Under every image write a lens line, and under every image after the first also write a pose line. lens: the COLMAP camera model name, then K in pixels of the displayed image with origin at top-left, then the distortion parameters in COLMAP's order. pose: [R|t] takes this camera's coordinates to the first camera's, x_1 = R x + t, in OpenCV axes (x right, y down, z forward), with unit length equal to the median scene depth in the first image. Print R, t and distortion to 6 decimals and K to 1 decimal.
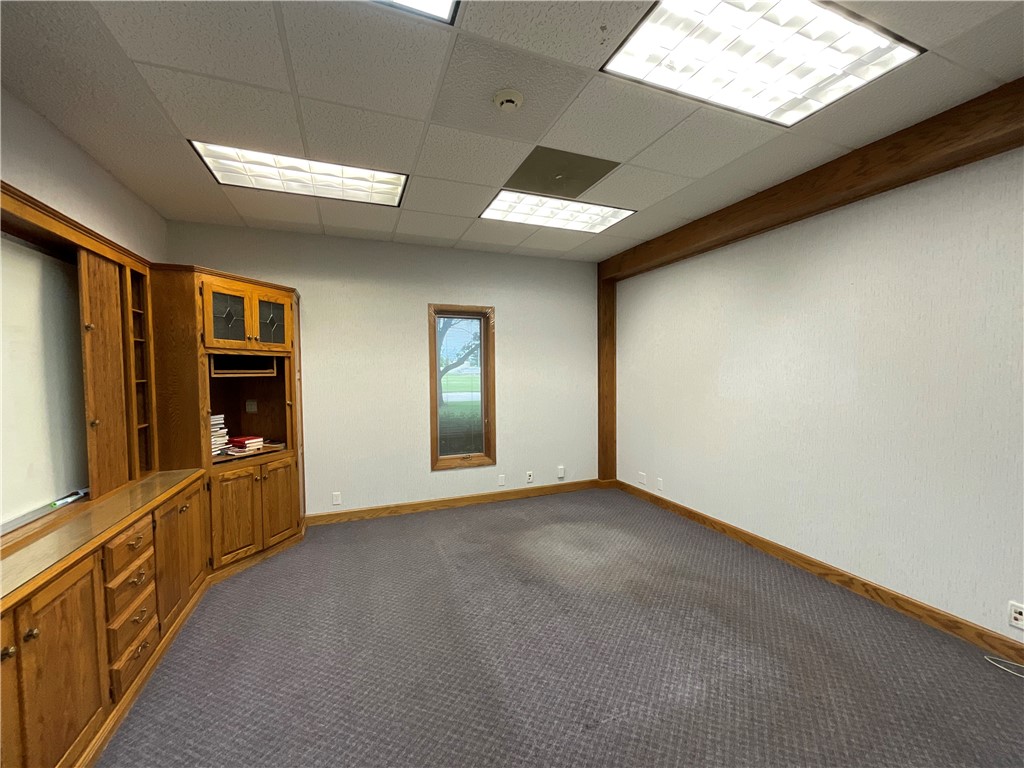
lens RADIAL K [[419.5, 0, 516.5], [0, 419.5, 386.2], [0, 0, 1]] dist [0.002534, -0.001294]
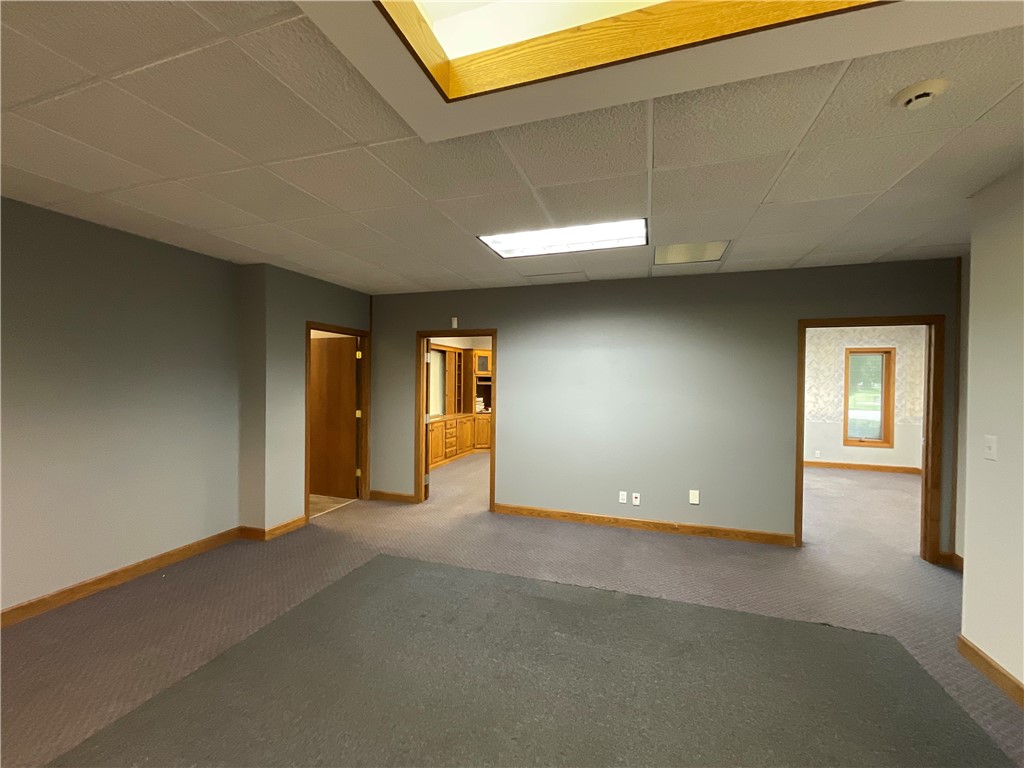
lens RADIAL K [[419.5, 0, 507.3], [0, 419.5, 383.1], [0, 0, 1]] dist [0.002534, -0.001294]
pose [[0.767168, 0.021238, -0.641095, 1.387883], [-0.042479, 0.998940, -0.017740, 0.014468], [0.640039, 0.040843, 0.767257, -1.182394]]
